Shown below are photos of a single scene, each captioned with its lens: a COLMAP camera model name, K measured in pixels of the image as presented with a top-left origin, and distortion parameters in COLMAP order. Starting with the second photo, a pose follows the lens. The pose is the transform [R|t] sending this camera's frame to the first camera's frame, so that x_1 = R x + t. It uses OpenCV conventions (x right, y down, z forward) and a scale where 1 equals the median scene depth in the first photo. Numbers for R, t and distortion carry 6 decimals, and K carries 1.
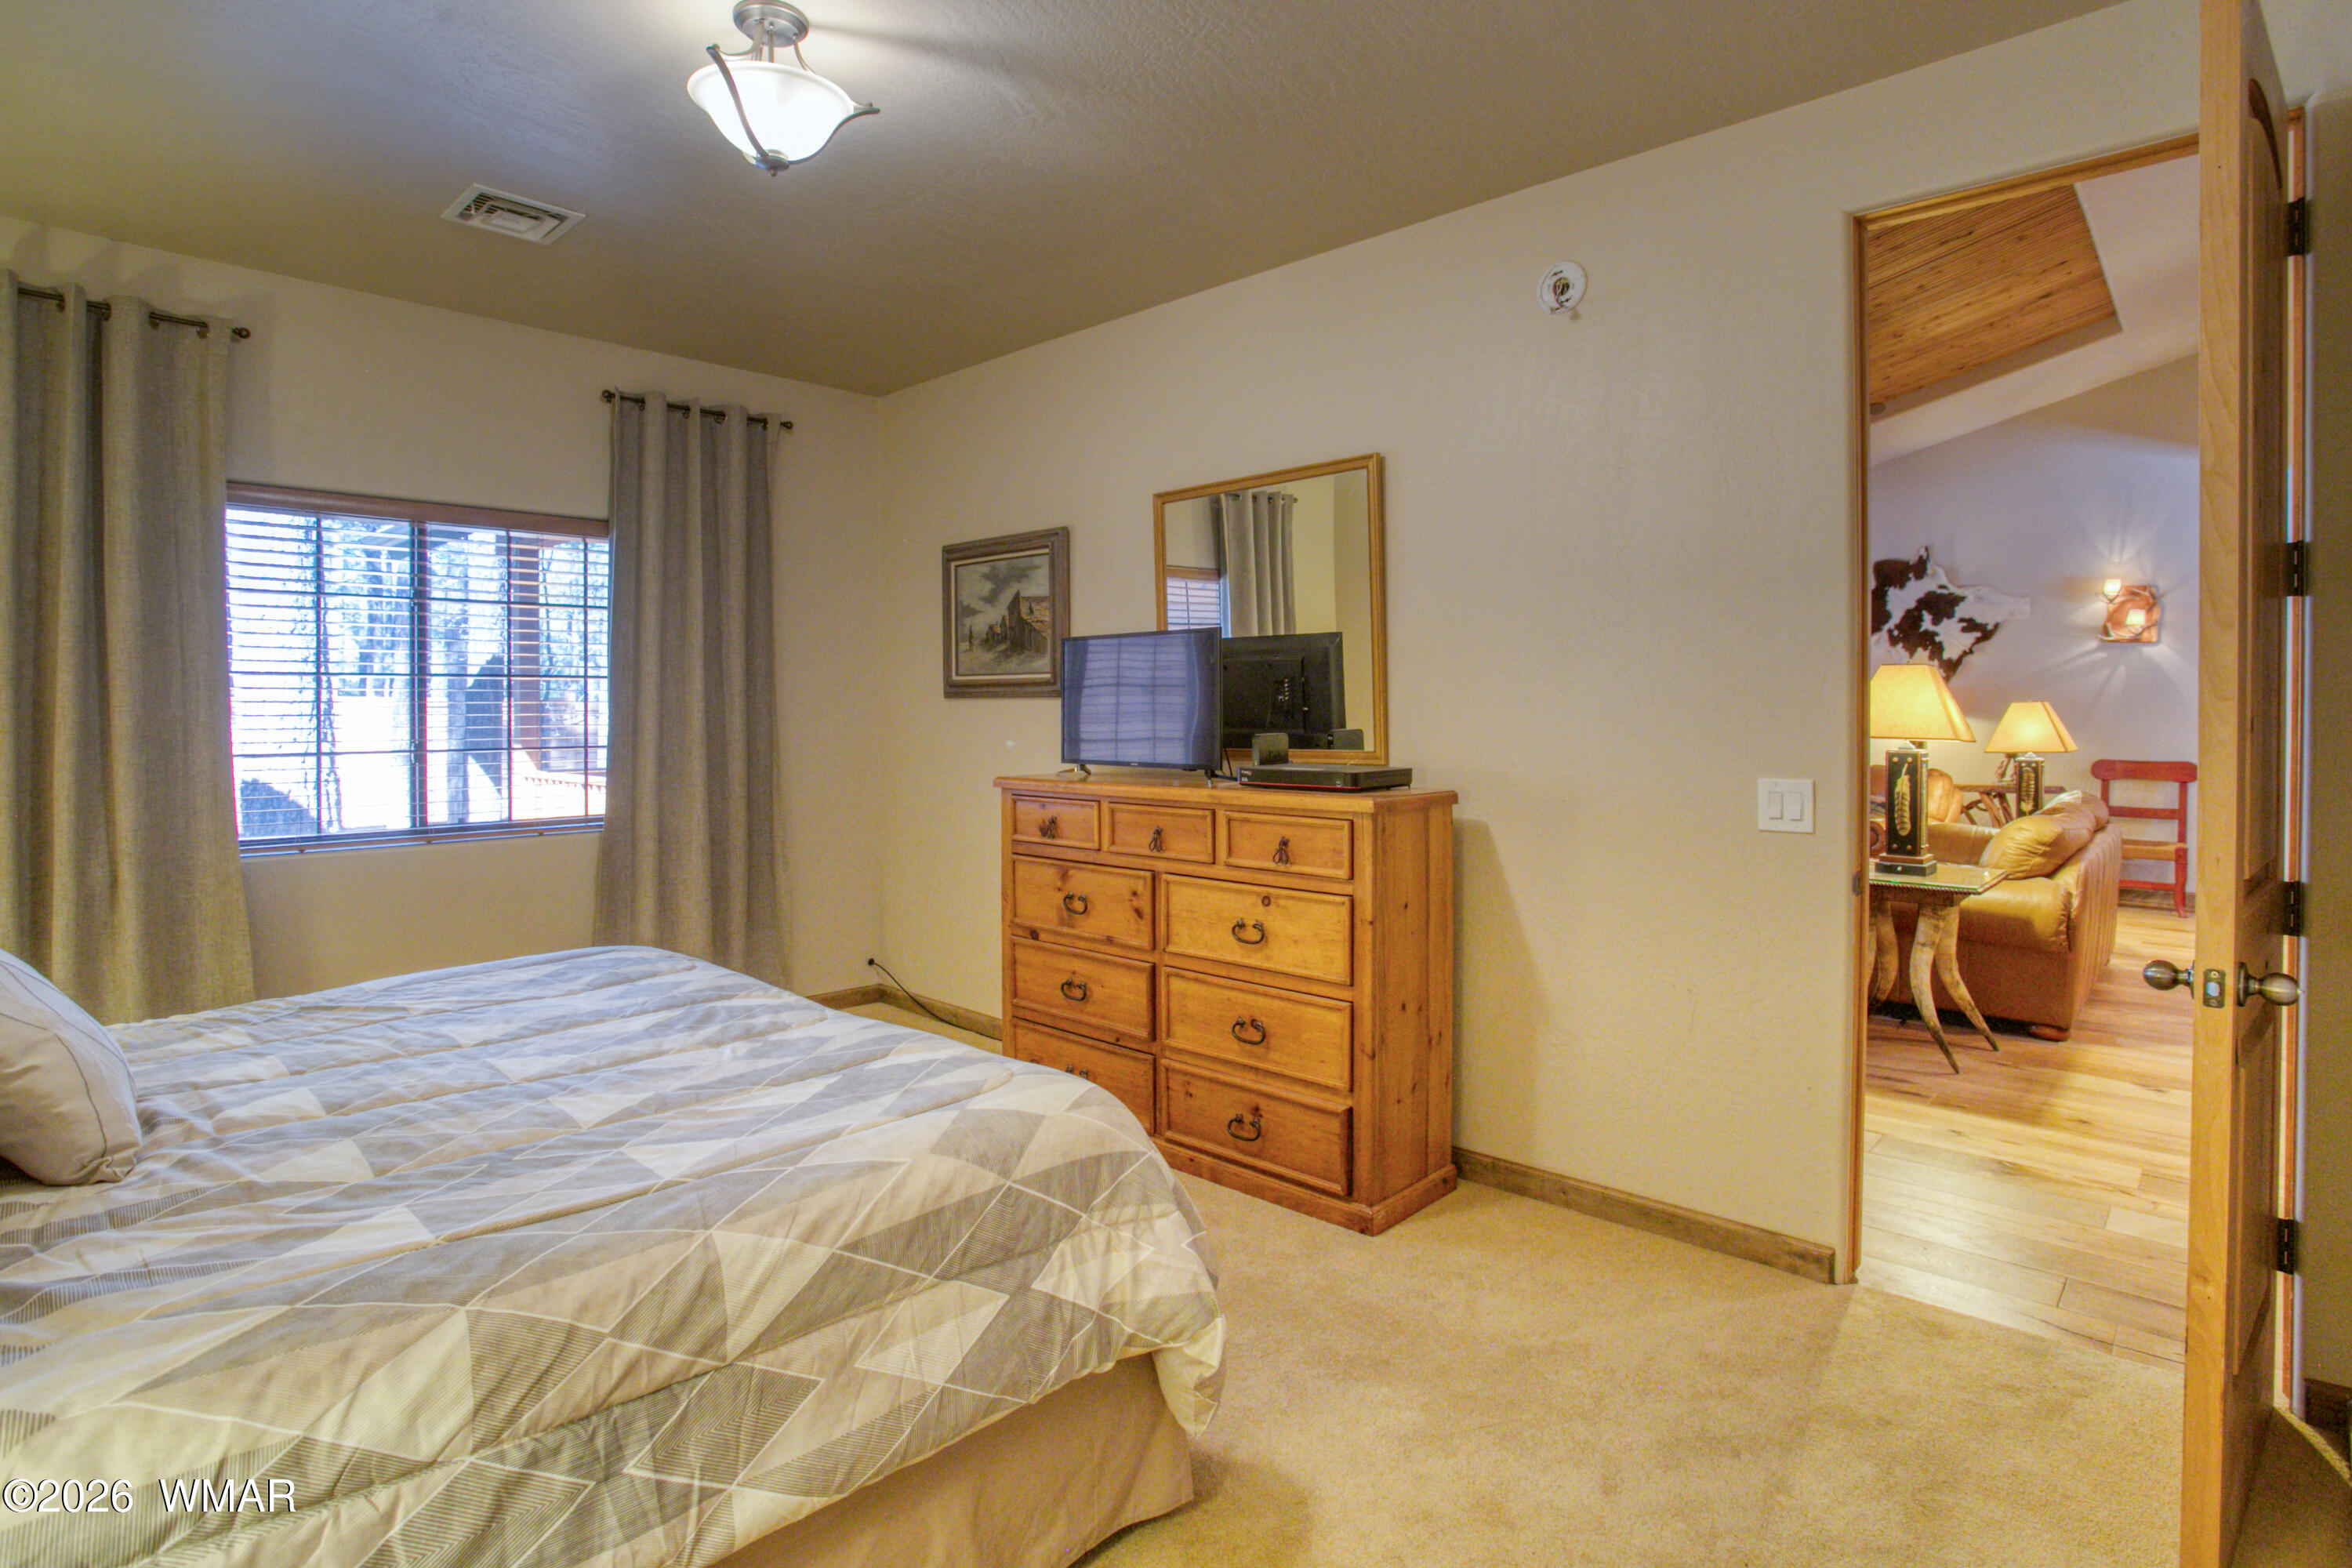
lens RADIAL K [[1199.6, 0, 1178.6], [0, 1199.6, 710.3], [0, 0, 1]] dist [-0.079177, 0.037672]
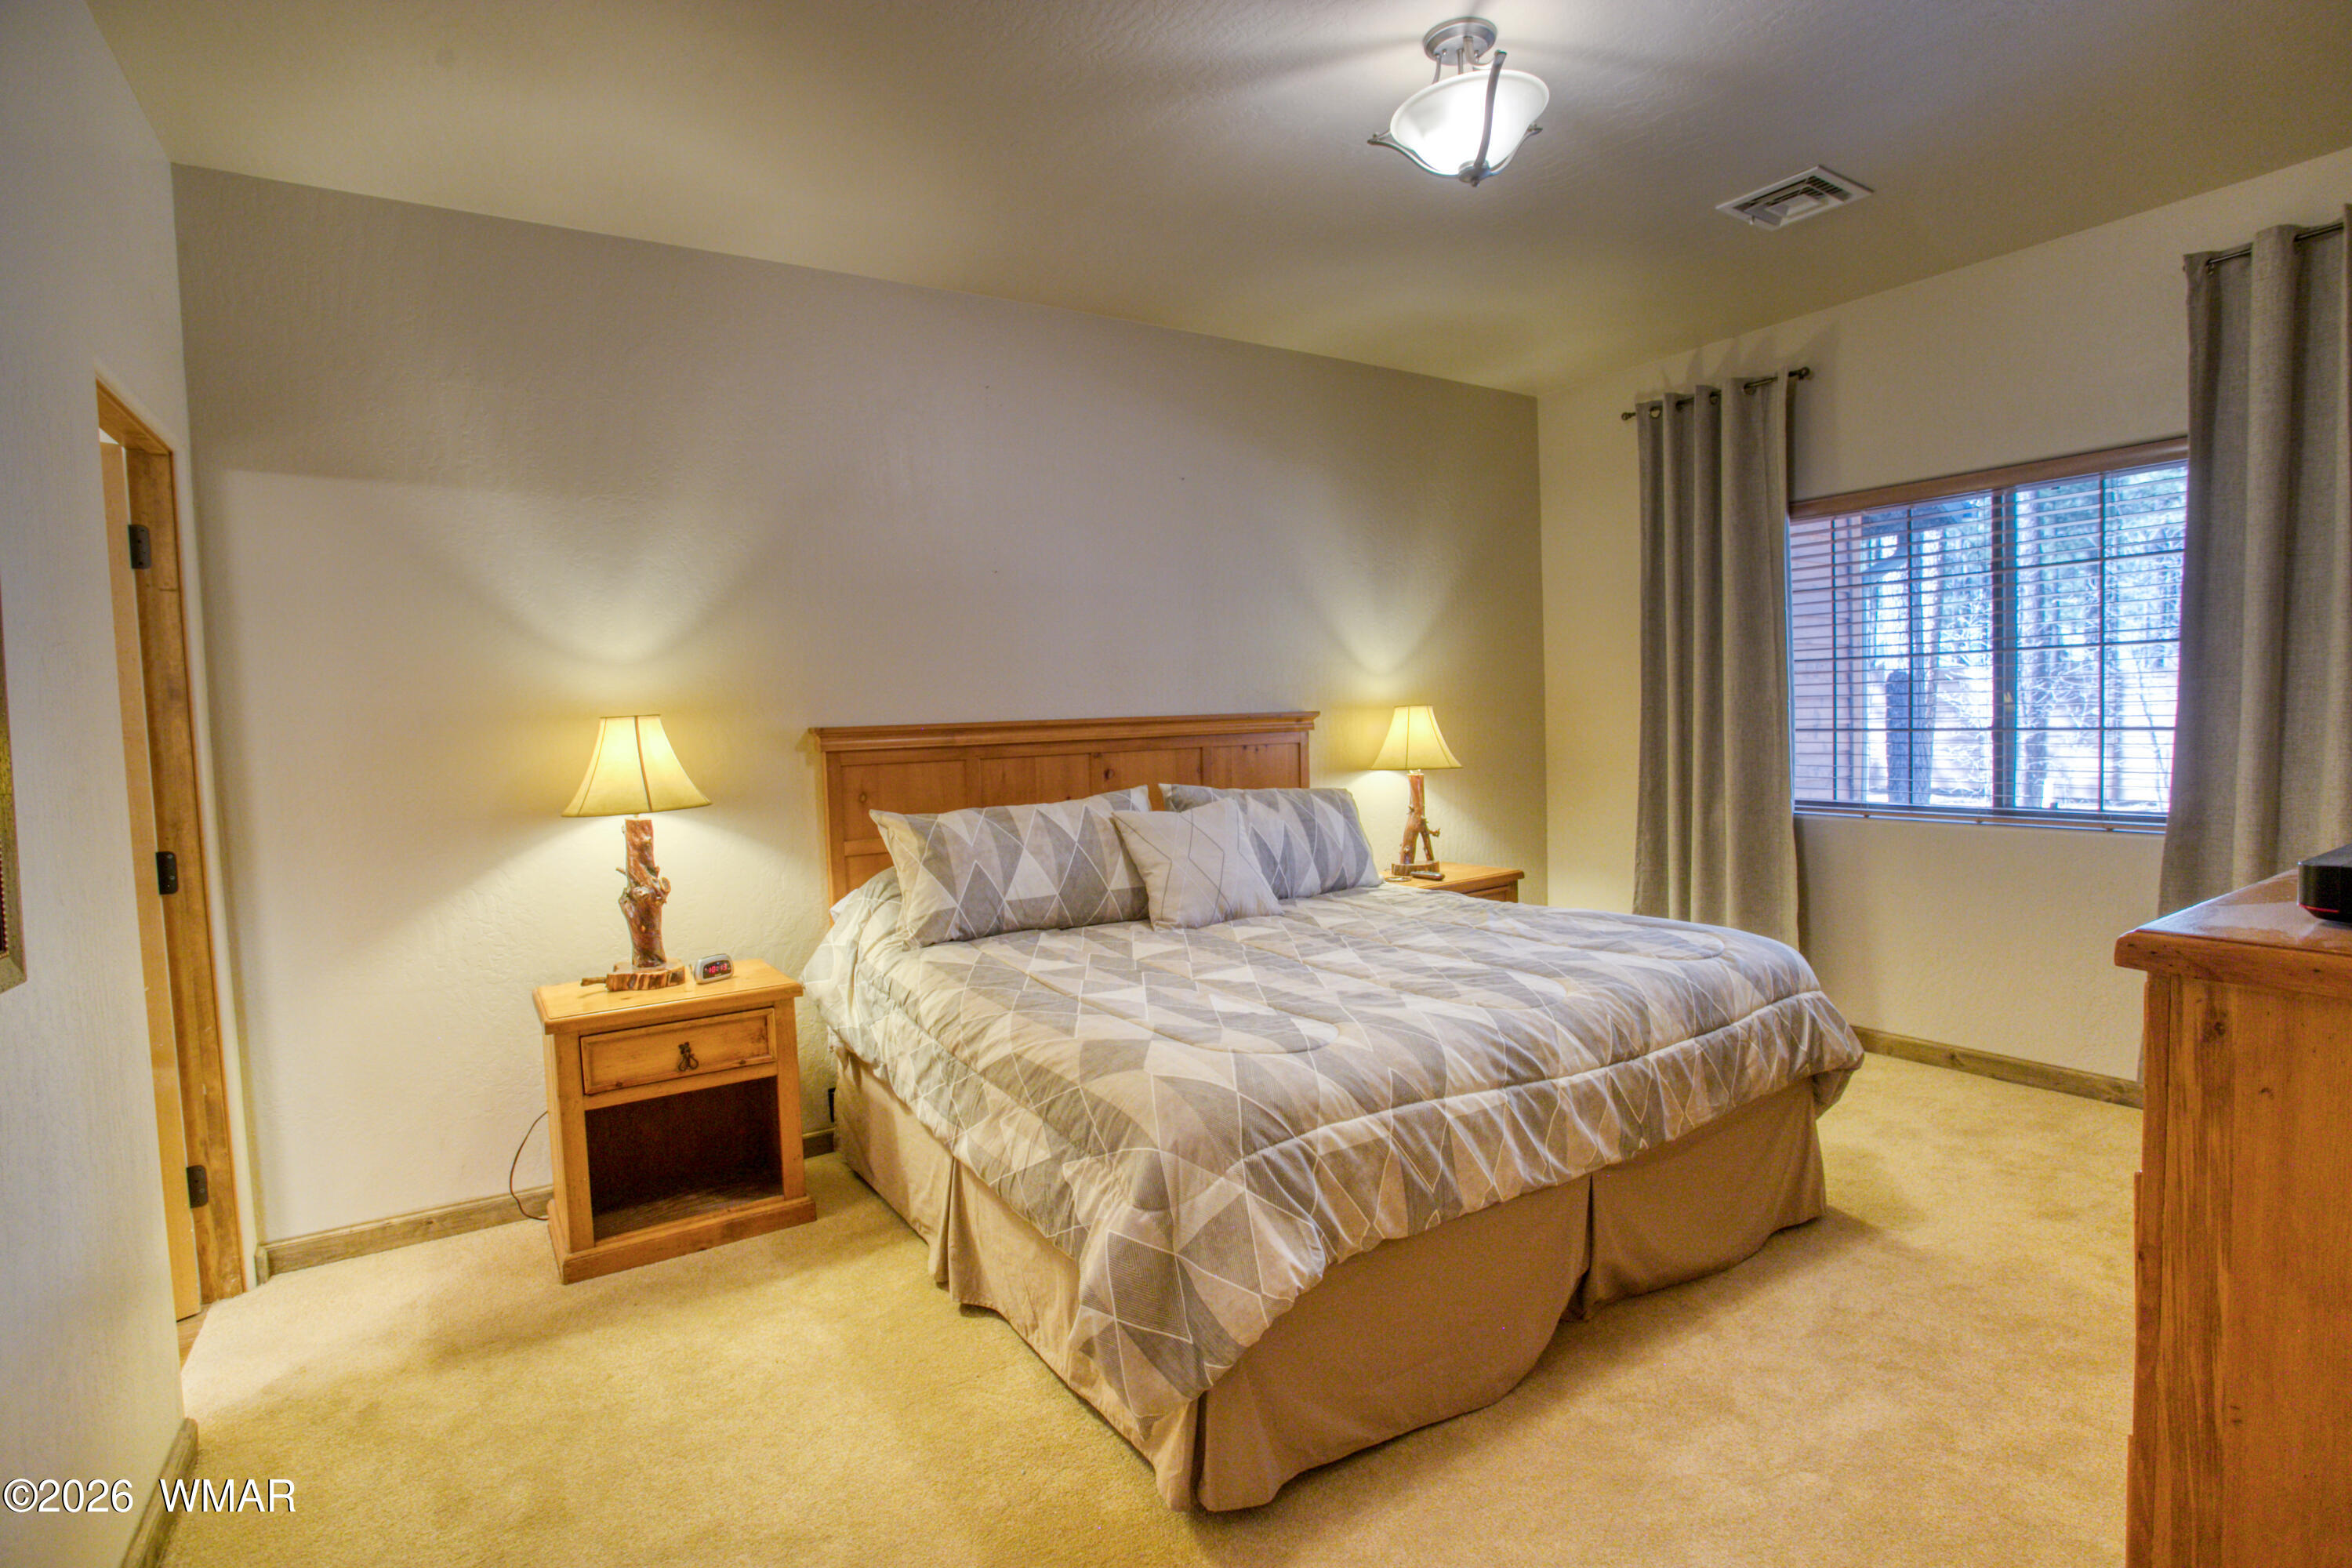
lens RADIAL K [[1149.5, 0, 1180.4], [0, 1149.5, 778.3], [0, 0, 1]] dist [-0.079610, 0.038304]
pose [[-0.238152, 0.065767, -0.968999, 0.476712], [0.033140, 0.997674, 0.059568, -0.002668], [0.970662, -0.017926, -0.239777, 0.664112]]
